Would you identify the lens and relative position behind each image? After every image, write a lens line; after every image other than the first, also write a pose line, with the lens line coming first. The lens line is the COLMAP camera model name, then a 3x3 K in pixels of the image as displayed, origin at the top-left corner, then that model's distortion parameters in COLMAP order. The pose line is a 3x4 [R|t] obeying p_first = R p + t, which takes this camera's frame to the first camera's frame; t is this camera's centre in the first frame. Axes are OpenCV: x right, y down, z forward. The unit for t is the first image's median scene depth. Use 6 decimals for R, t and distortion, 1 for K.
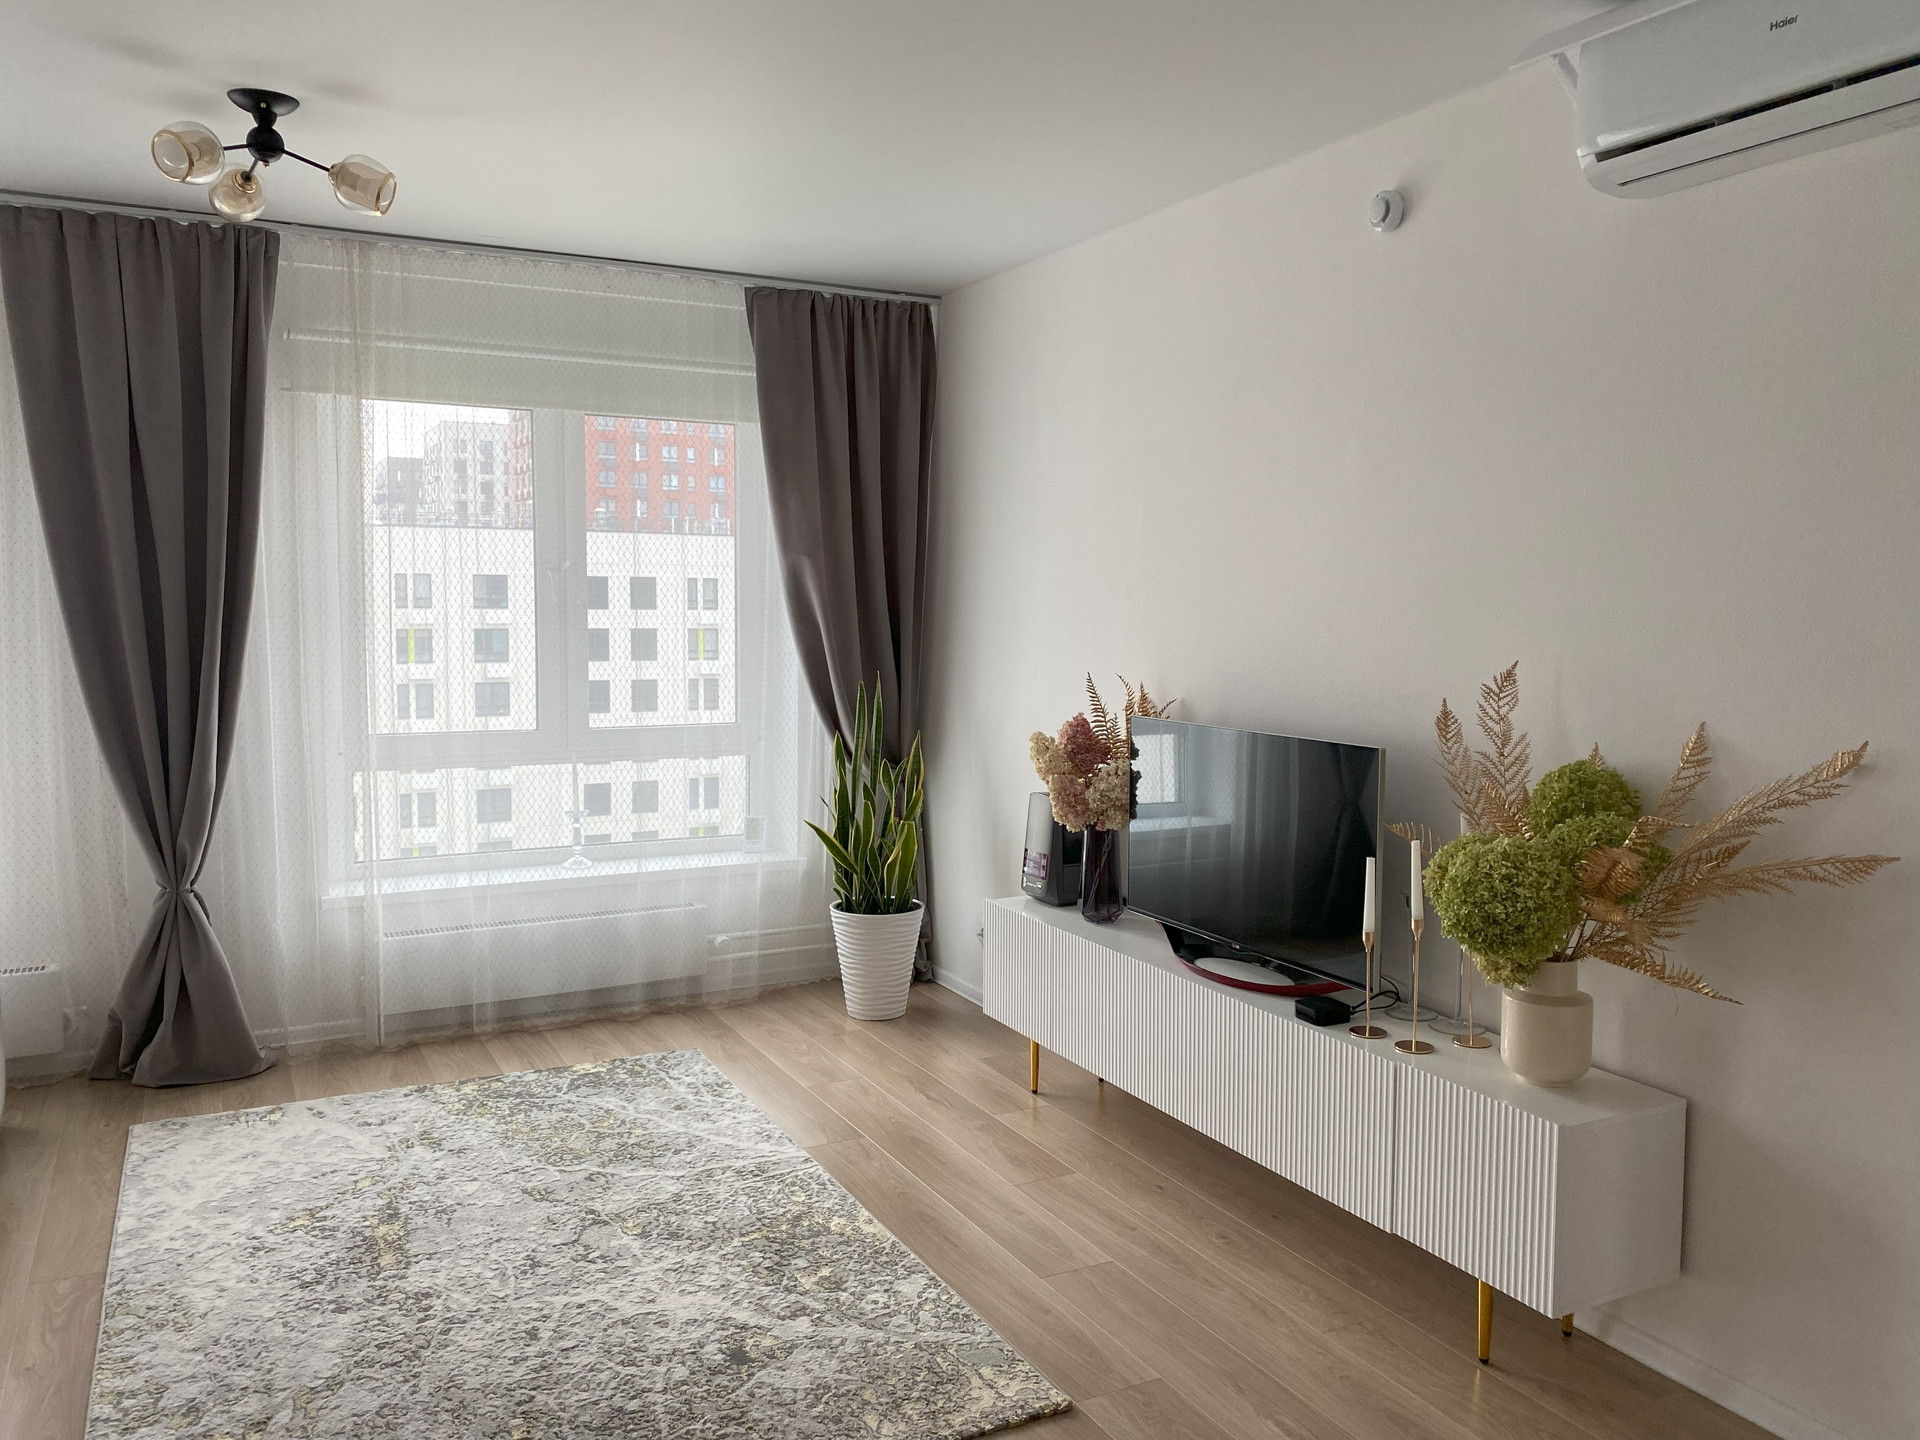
lens RADIAL K [[1479.5, 0, 957.4], [0, 1479.5, 725.7], [0, 0, 1]] dist [0.041772, -0.001150]
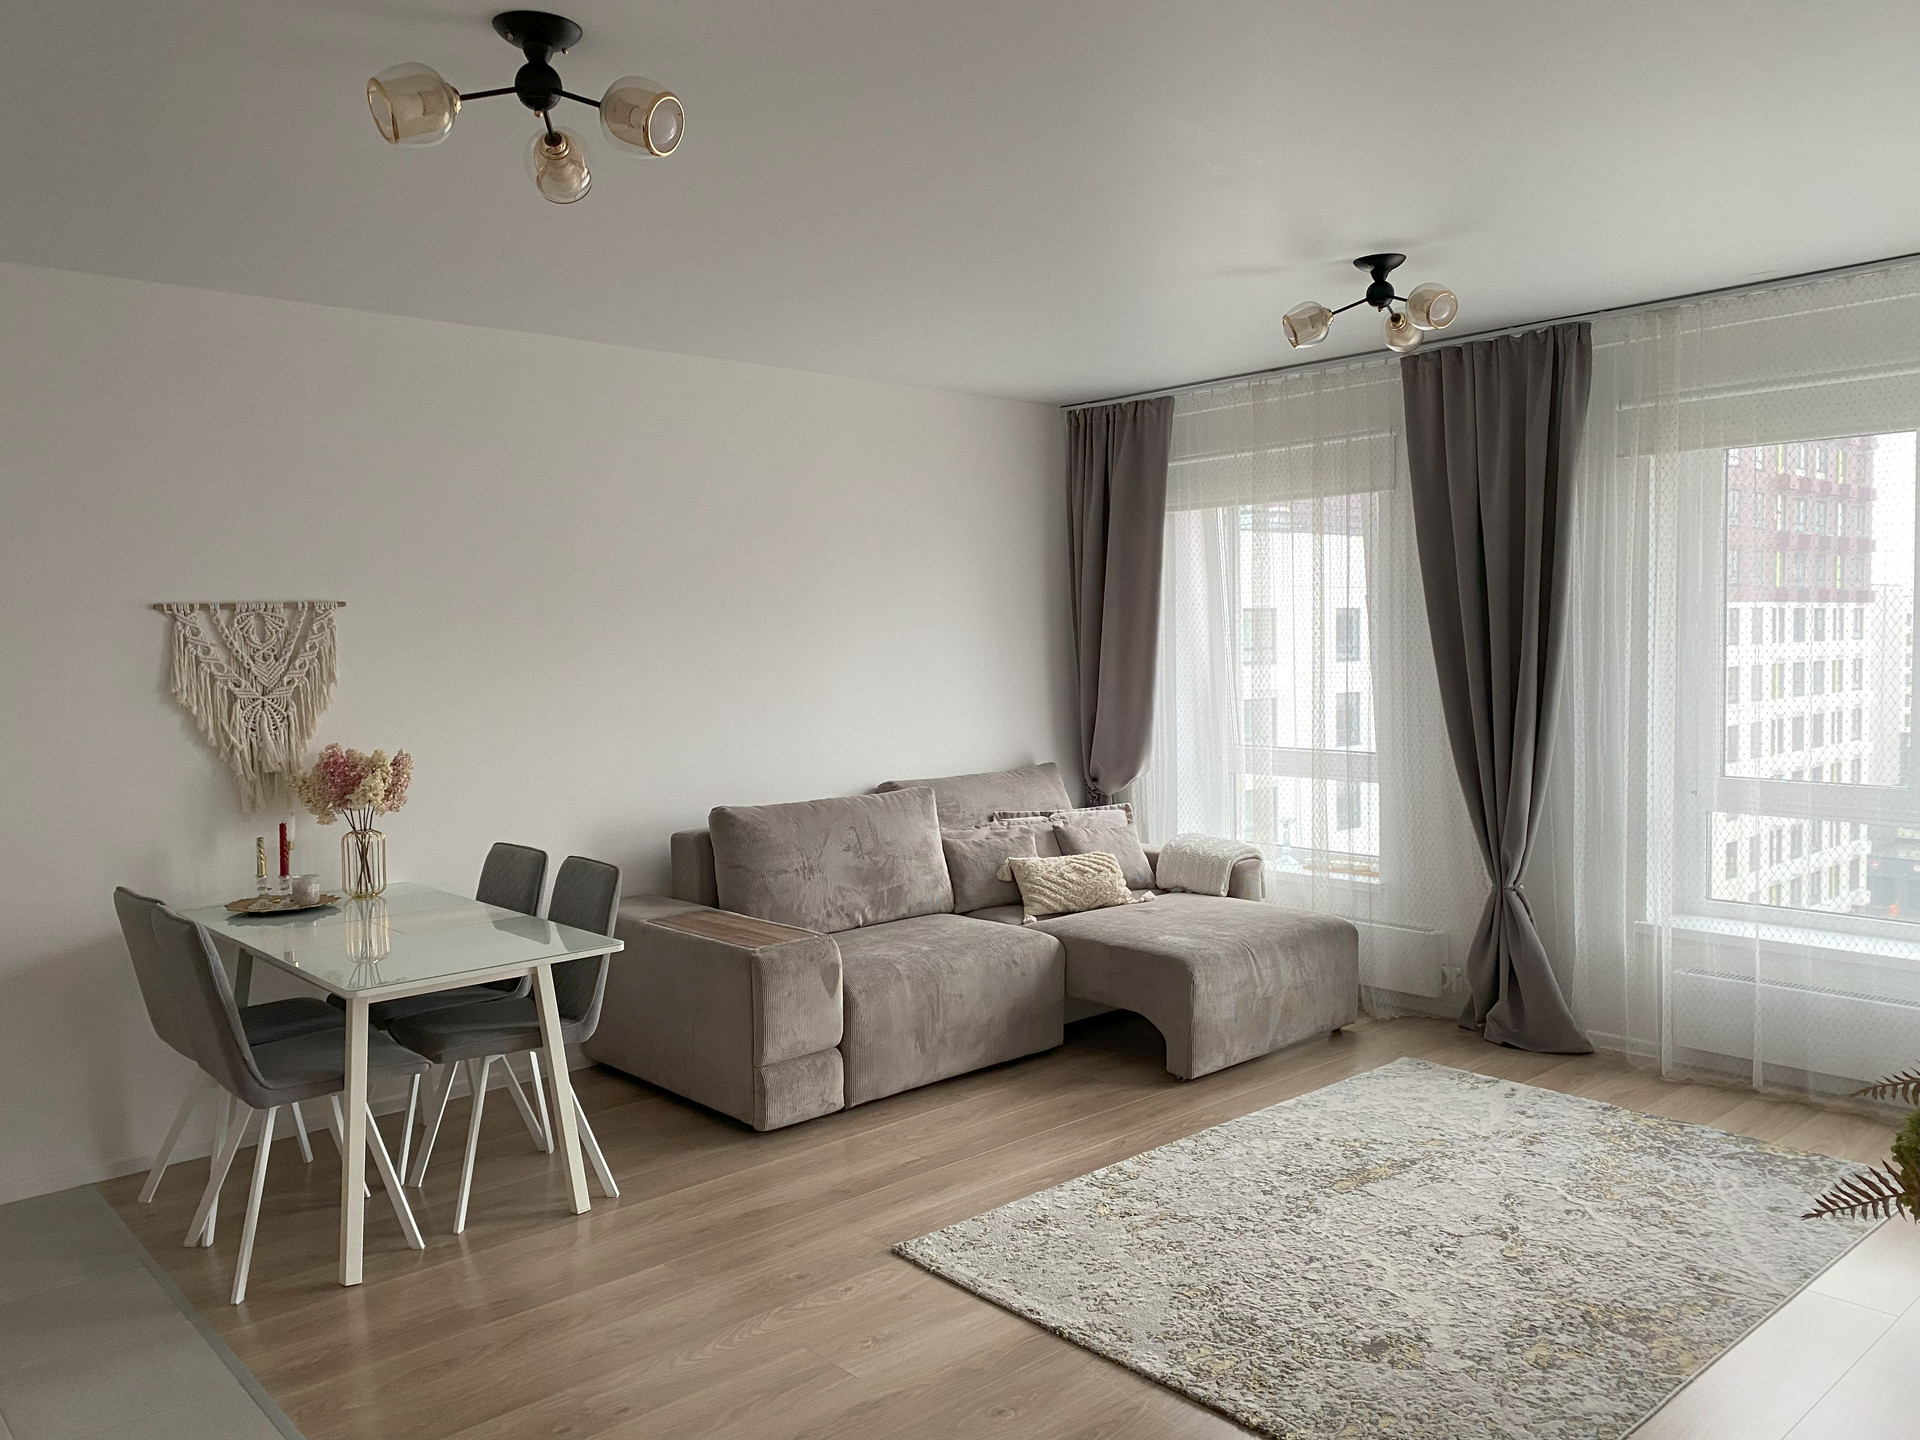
lens RADIAL K [[1479.5, 0, 957.5], [0, 1479.5, 702.6], [0, 0, 1]] dist [0.041772, -0.001150]
pose [[0.267615, 0.029733, -0.963067, 0.548740], [-0.069733, 0.997500, 0.011419, -0.022786], [0.960999, 0.064101, 0.269020, 0.267485]]
